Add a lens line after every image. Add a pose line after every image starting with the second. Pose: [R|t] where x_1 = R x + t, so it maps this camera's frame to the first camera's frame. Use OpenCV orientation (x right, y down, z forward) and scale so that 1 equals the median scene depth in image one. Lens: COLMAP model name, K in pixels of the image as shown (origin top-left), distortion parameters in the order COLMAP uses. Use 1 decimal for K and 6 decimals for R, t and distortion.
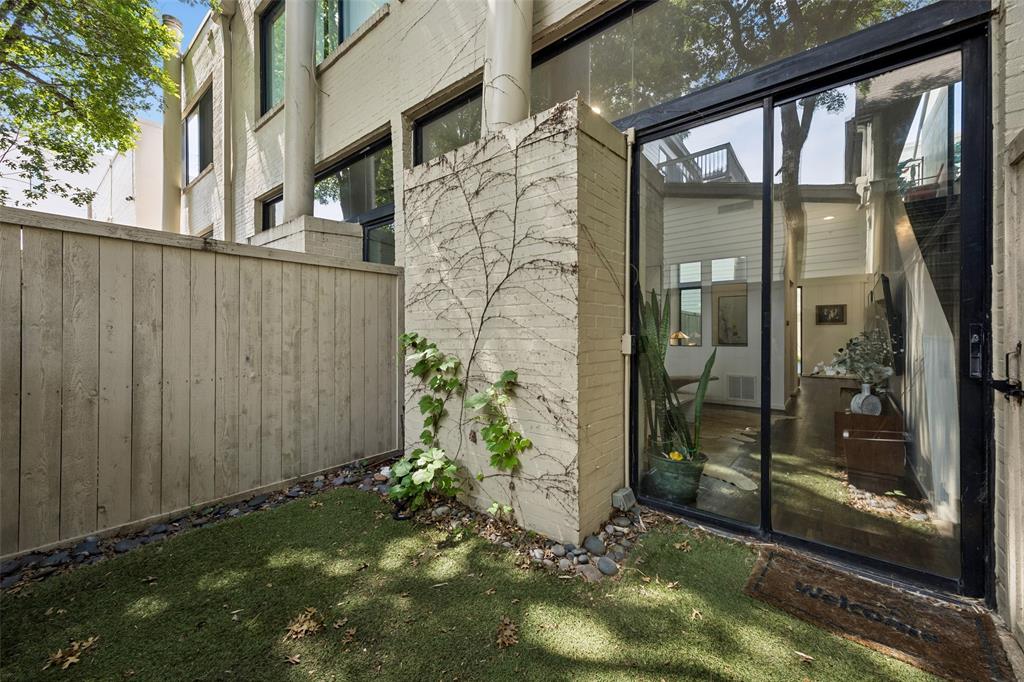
lens RADIAL K [[415.8, 0, 514.7], [0, 415.8, 331.7], [0, 0, 1]] dist [0.009741, 0.000449]
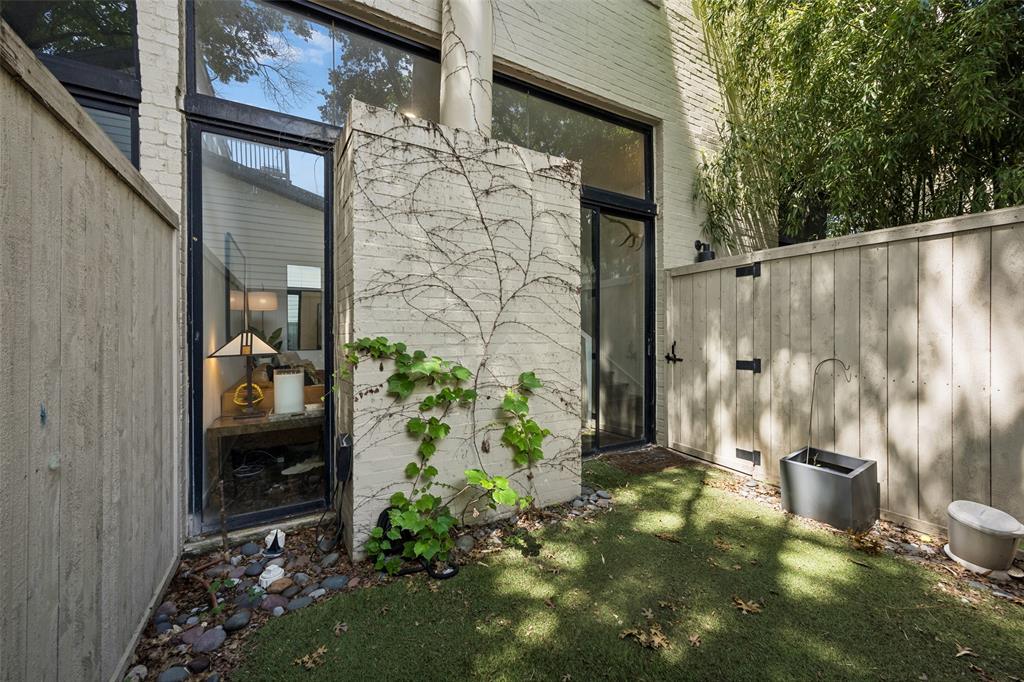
lens RADIAL K [[415.8, 0, 489.0], [0, 415.8, 339.6], [0, 0, 1]] dist [0.009741, 0.000449]
pose [[0.335293, 0.000809, 0.942114, -1.077583], [0.000339, 0.999999, -0.000979, 0.008899], [-0.942114, 0.000647, 0.335292, 0.728328]]
